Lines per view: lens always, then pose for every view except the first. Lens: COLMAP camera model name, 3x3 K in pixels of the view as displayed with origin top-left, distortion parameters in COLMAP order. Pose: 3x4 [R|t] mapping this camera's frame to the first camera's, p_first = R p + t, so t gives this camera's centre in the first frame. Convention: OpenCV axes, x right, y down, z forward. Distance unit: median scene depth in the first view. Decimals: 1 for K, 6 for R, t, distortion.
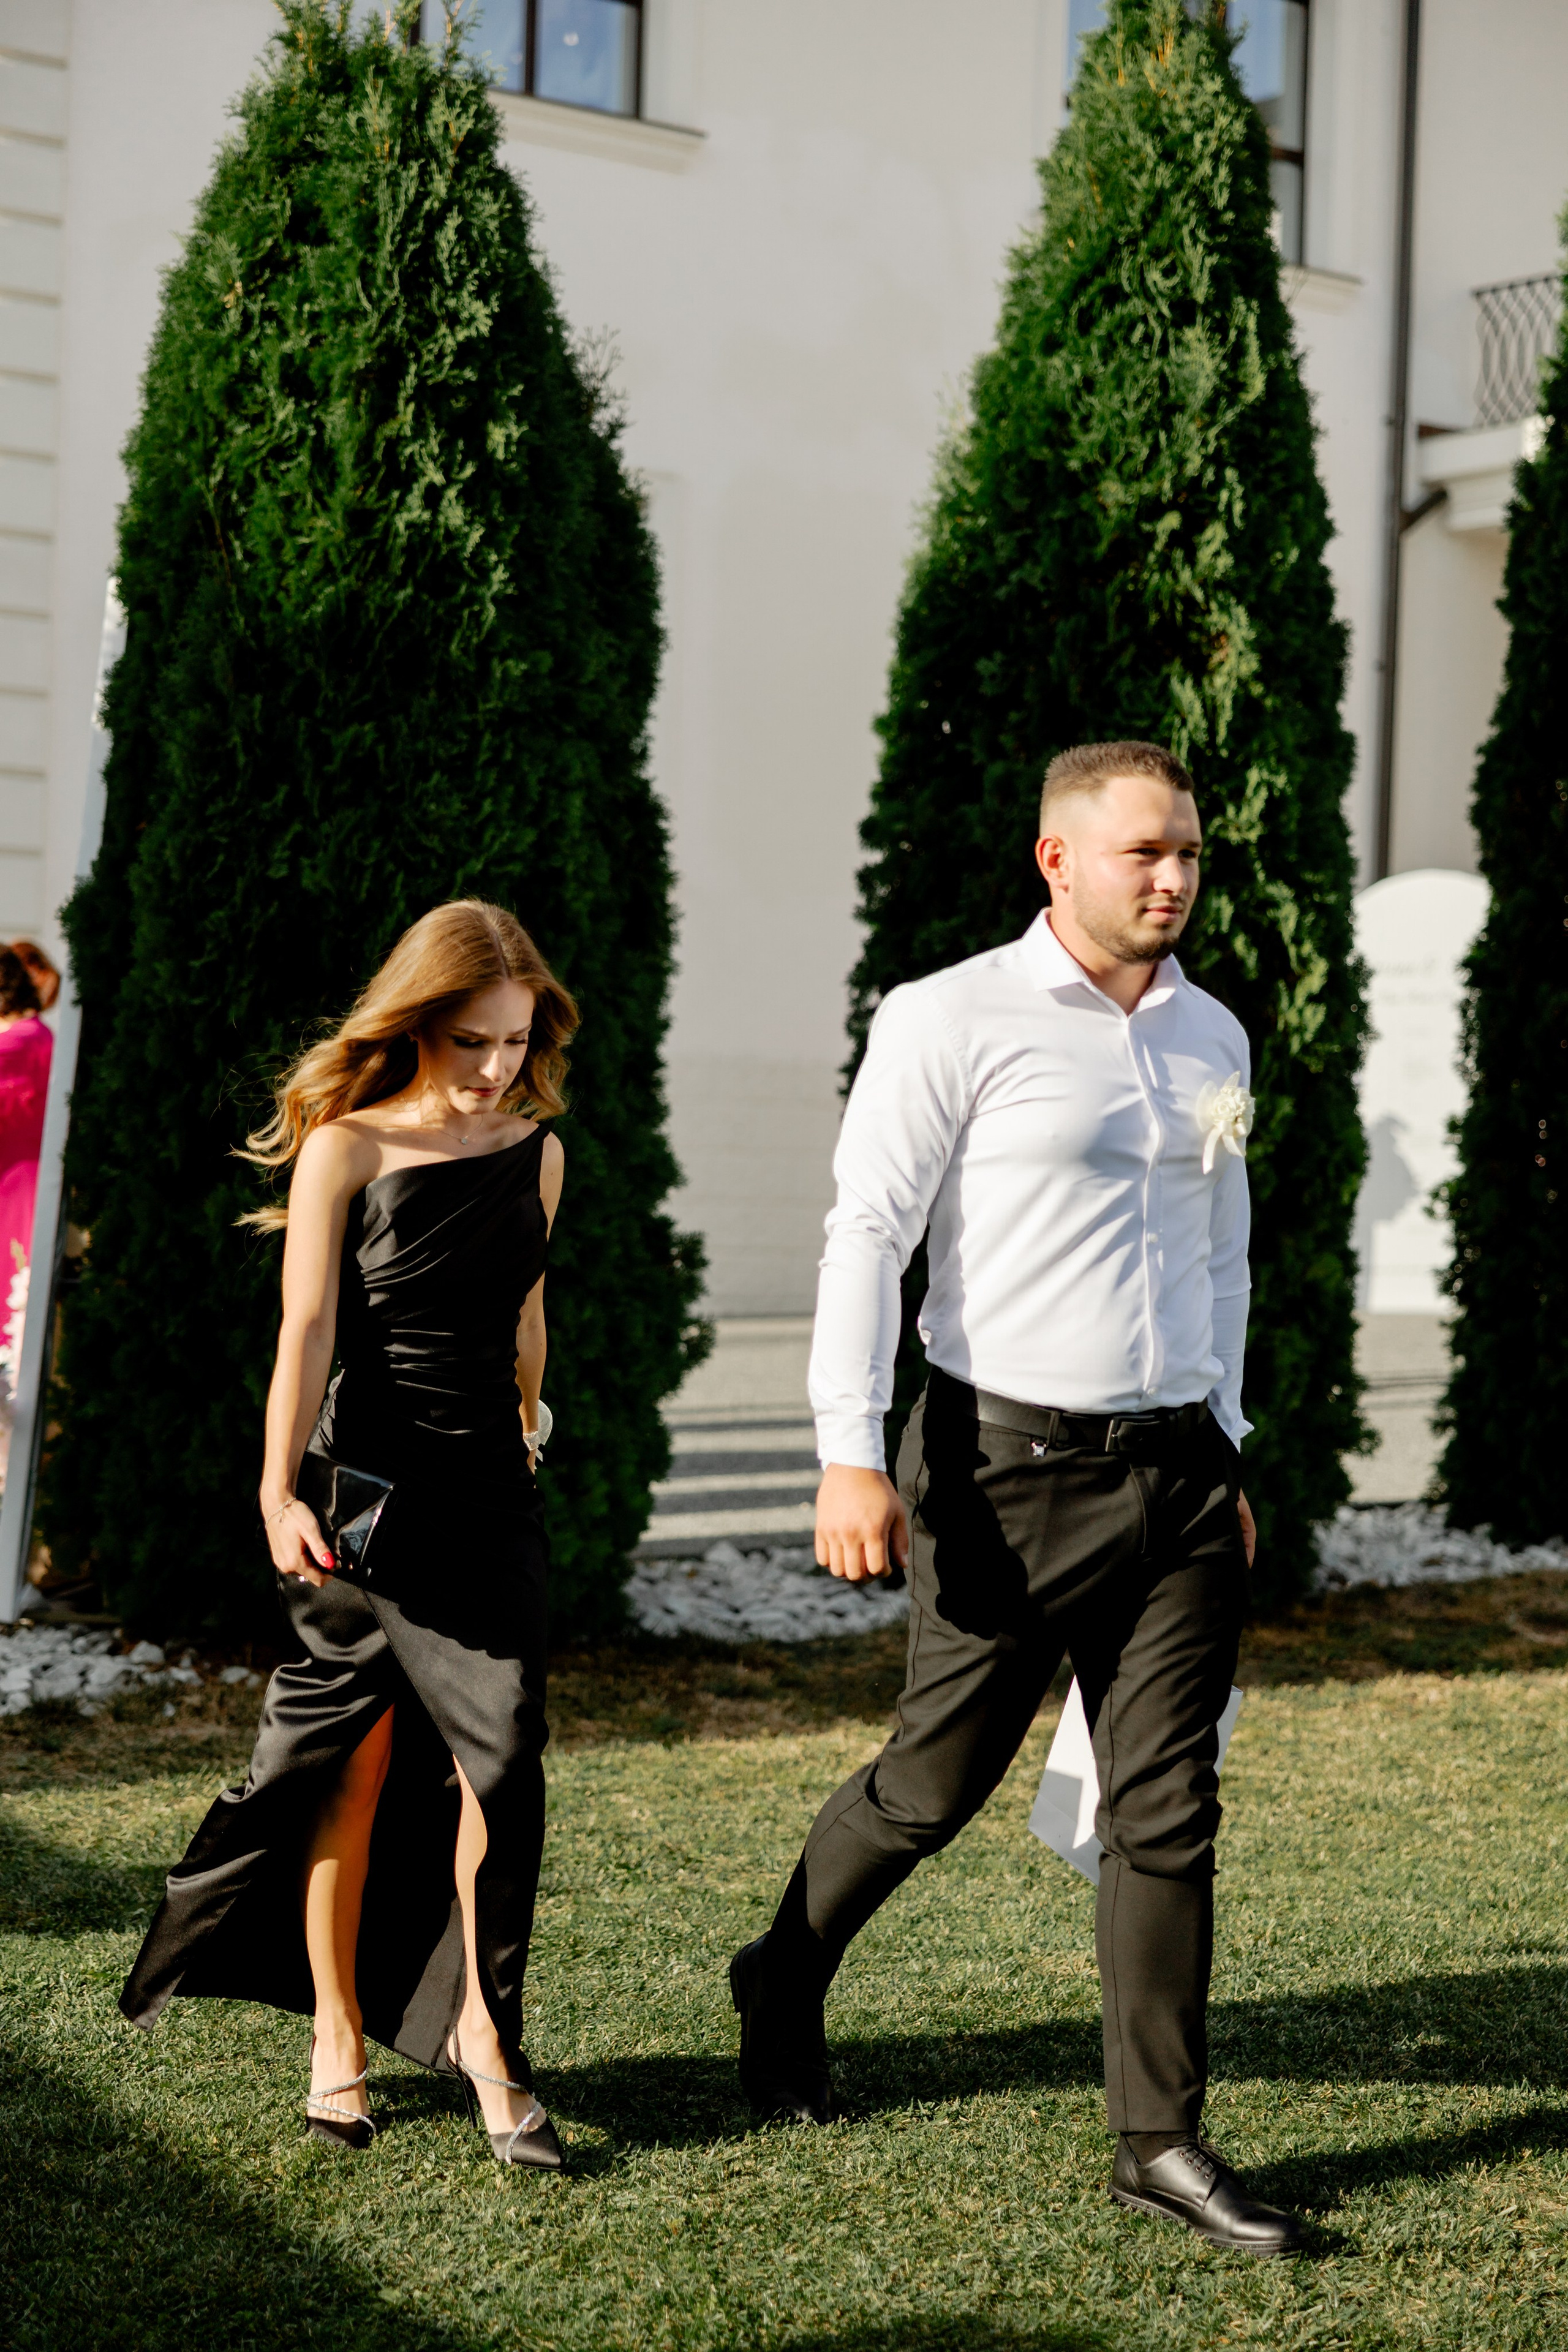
lens RADIAL K [[4098.8, 0, 784.0], [0, 4098.8, 1176.0], [0, 0, 1]] dist [-0.049695, 0.369337]
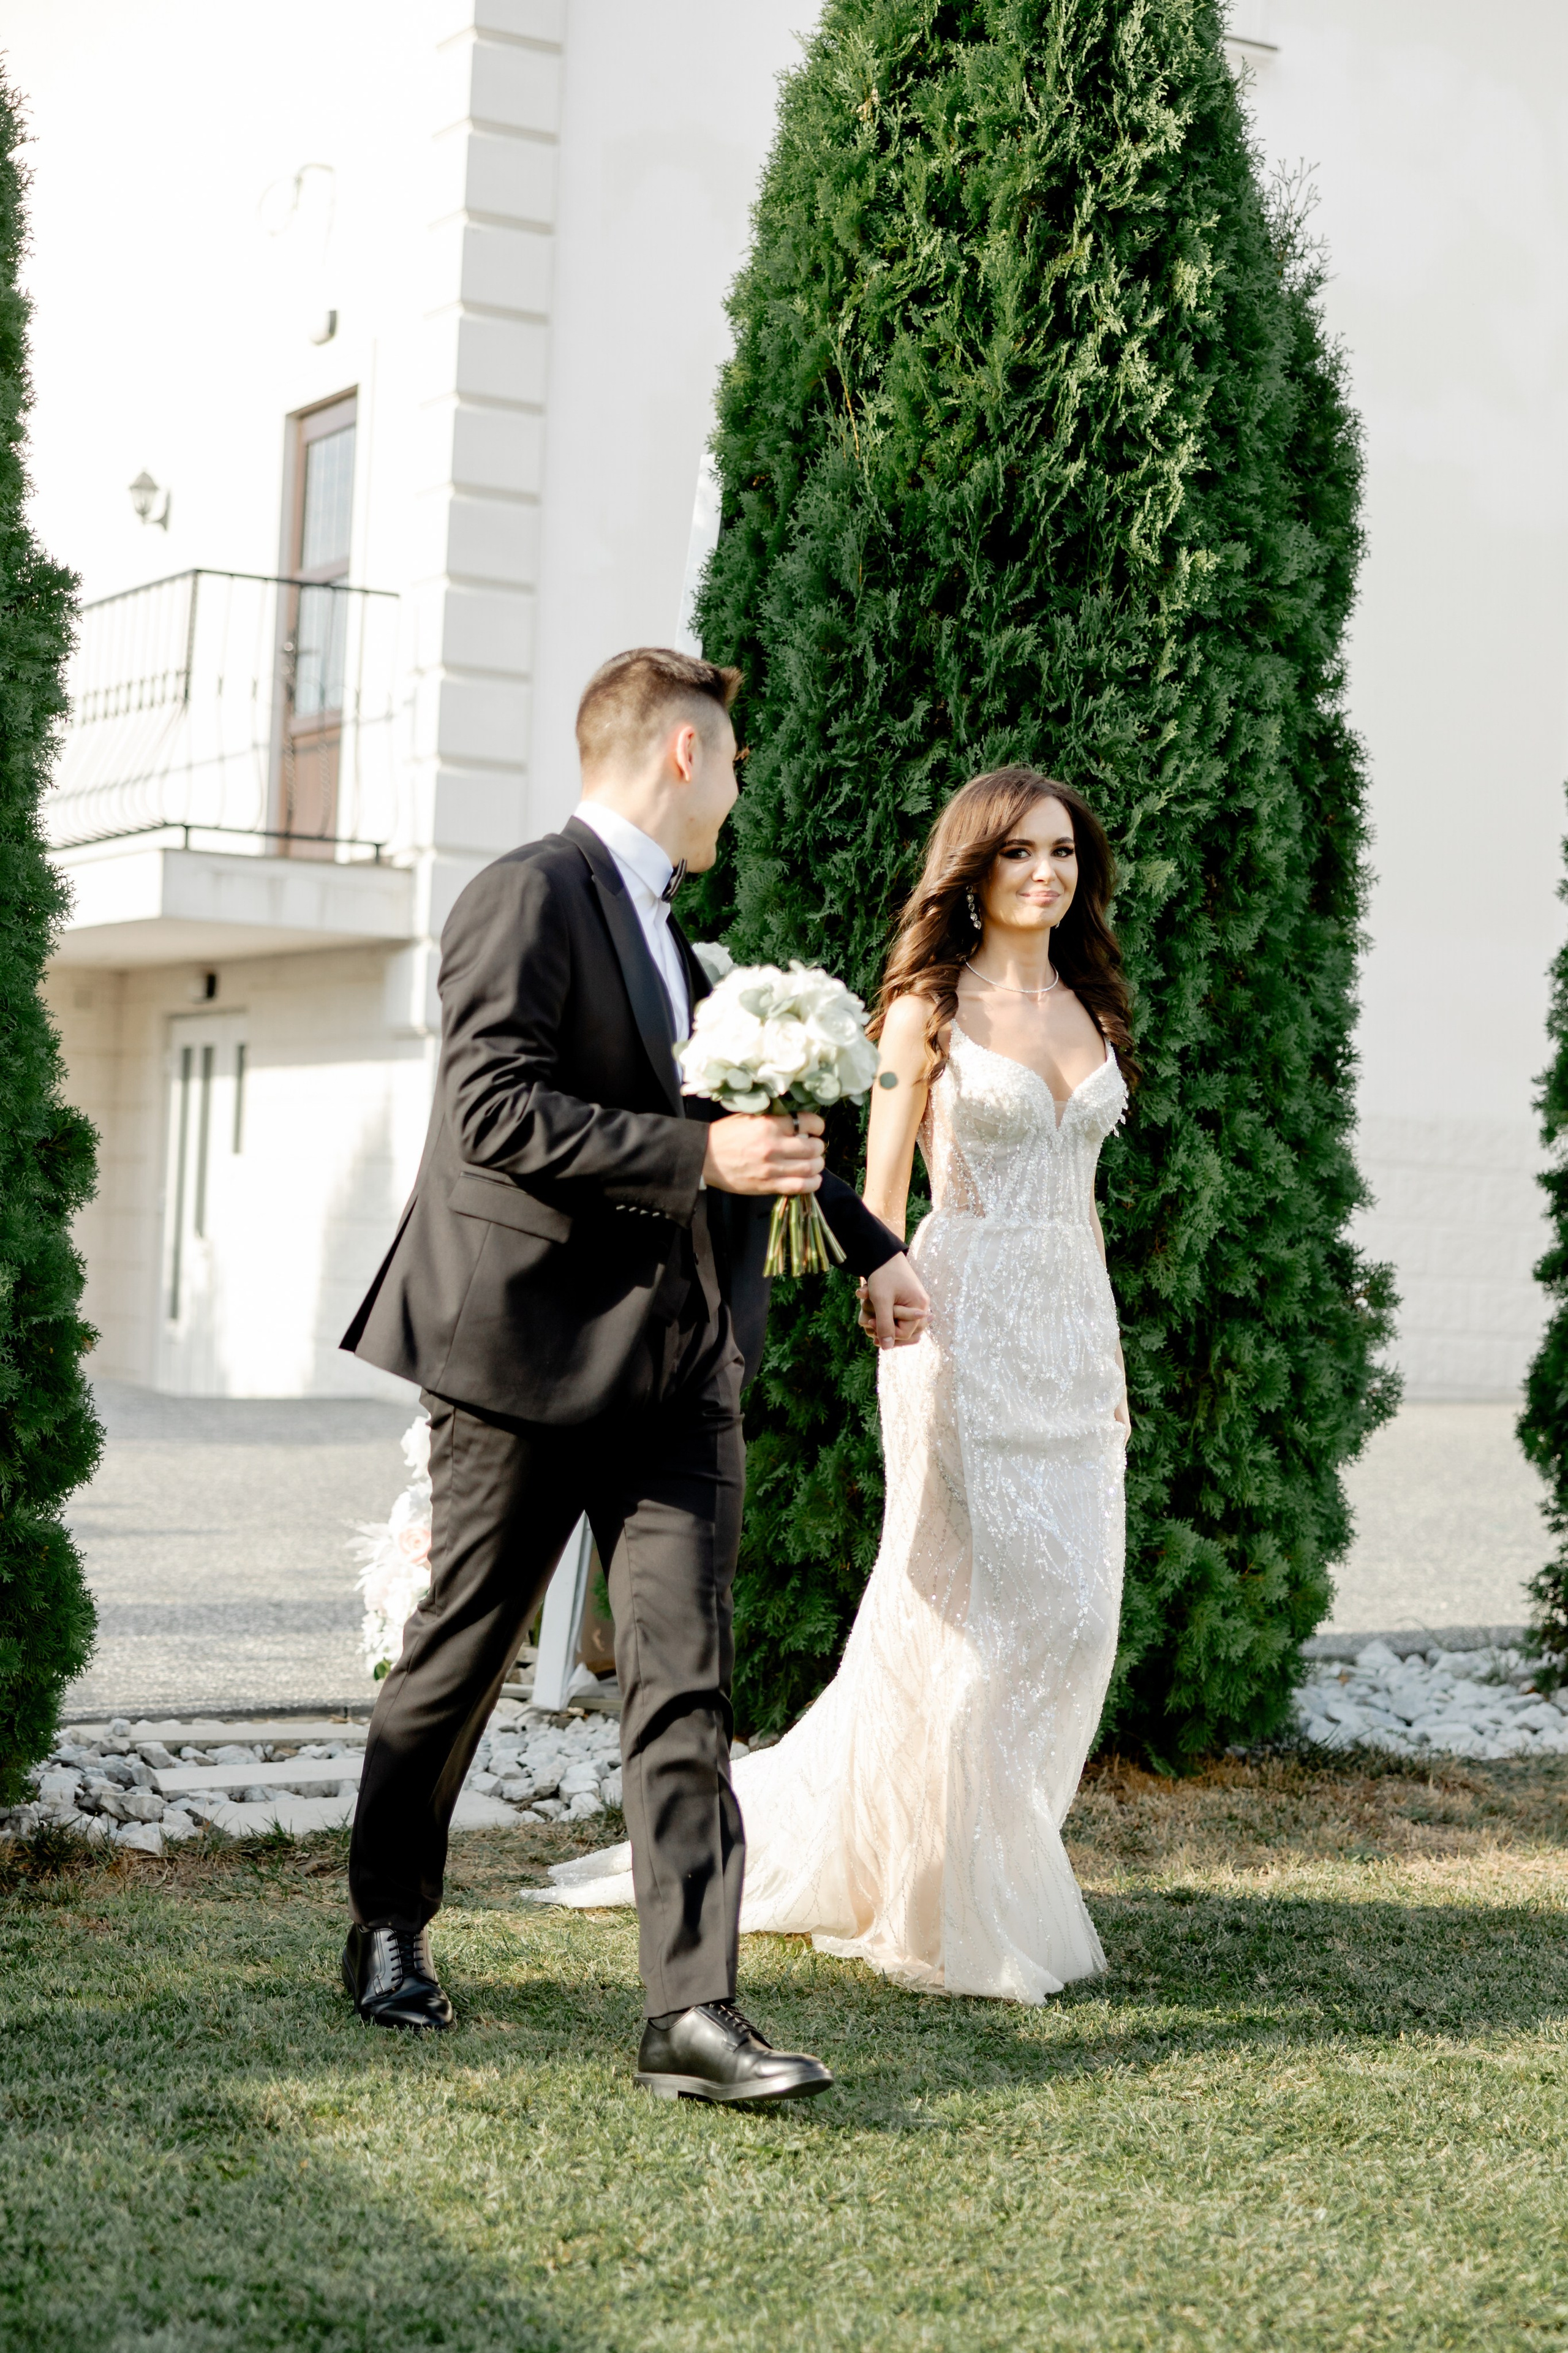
lens RADIAL K [[4252.7, 0, 785.1], [0, 4252.7, 1386.8], [0, 0, 1]] dist [-0.013072, 0.158401]
pose [[0.996095, 0.021400, -0.085658, -0.072554], [-0.019447, 0.999533, 0.023568, 0.022124], [0.086122, -0.021810, 0.996046, 0.142477]]
